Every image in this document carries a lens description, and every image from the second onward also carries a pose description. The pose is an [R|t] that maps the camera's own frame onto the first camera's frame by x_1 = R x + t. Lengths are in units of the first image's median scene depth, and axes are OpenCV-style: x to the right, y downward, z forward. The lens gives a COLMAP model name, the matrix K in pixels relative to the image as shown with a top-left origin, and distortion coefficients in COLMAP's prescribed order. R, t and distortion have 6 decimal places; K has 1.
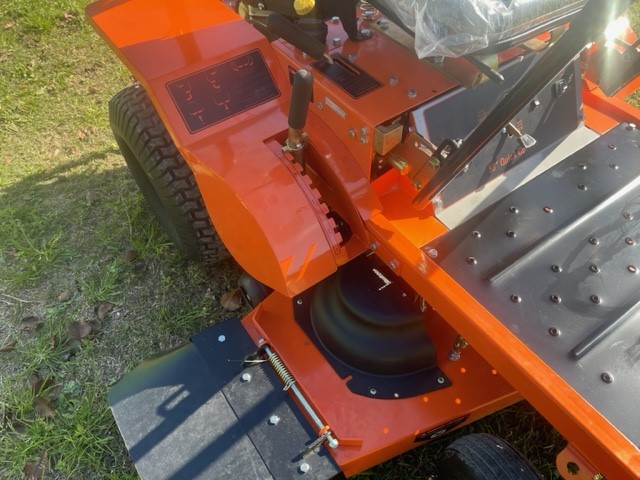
lens RADIAL K [[487.6, 0, 321.8], [0, 487.6, 243.3], [0, 0, 1]] dist [0.076518, -0.105308]
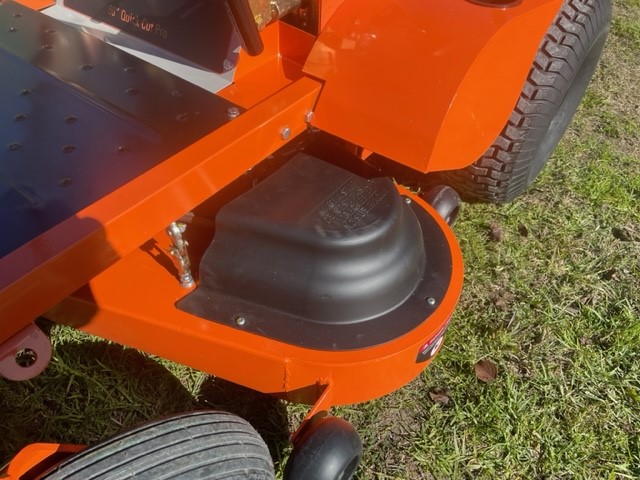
lens RADIAL K [[487.6, 0, 321.8], [0, 487.6, 243.3], [0, 0, 1]] dist [0.076518, -0.105308]
pose [[0.303144, 0.714133, -0.630965, 1.235993], [-0.771065, 0.572890, 0.277949, -0.423578], [0.559966, 0.402257, 0.724311, 0.717994]]
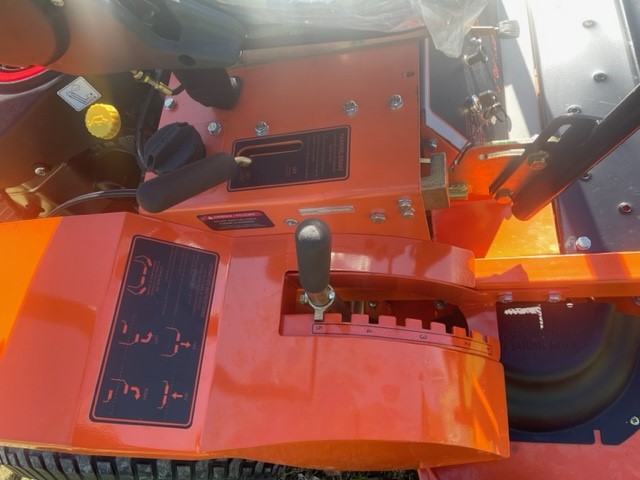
lens RADIAL K [[487.6, 0, 321.8], [0, 487.6, 243.3], [0, 0, 1]] dist [0.076518, -0.105308]
pose [[0.615874, -0.768521, 0.173420, -0.096117], [0.747553, 0.639536, 0.179325, -0.315187], [-0.248723, 0.019199, 0.968384, 0.364375]]
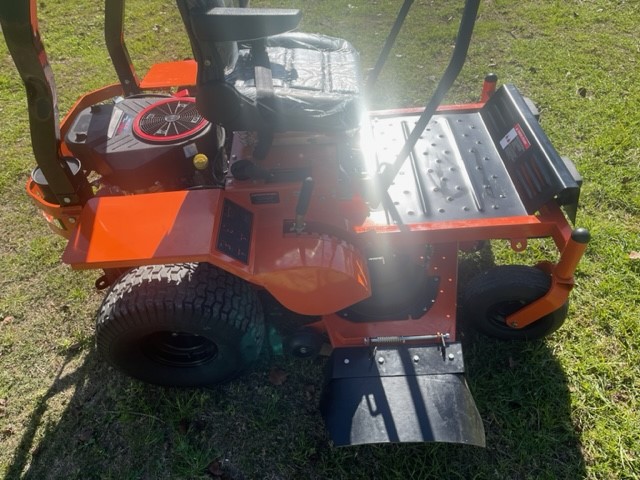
lens RADIAL K [[487.6, 0, 321.8], [0, 487.6, 243.3], [0, 0, 1]] dist [0.076518, -0.105308]
pose [[0.558622, -0.601328, 0.571267, -0.821310], [0.672753, 0.731346, 0.111968, -0.256501], [-0.485123, 0.321774, 0.813091, -0.229756]]
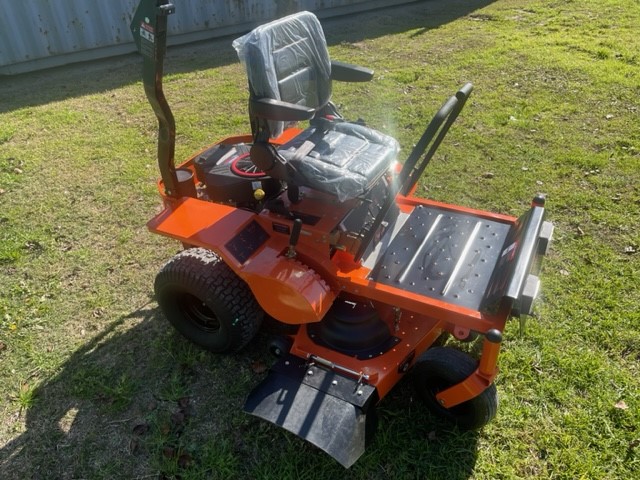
lens RADIAL K [[487.7, 0, 312.4], [0, 487.7, 239.1], [0, 0, 1]] dist [0.063331, -0.083976]
pose [[0.900259, -0.276566, 0.336221, -0.588284], [0.363563, 0.902437, -0.231148, 0.224959], [-0.239491, 0.330331, 0.912976, -0.838755]]
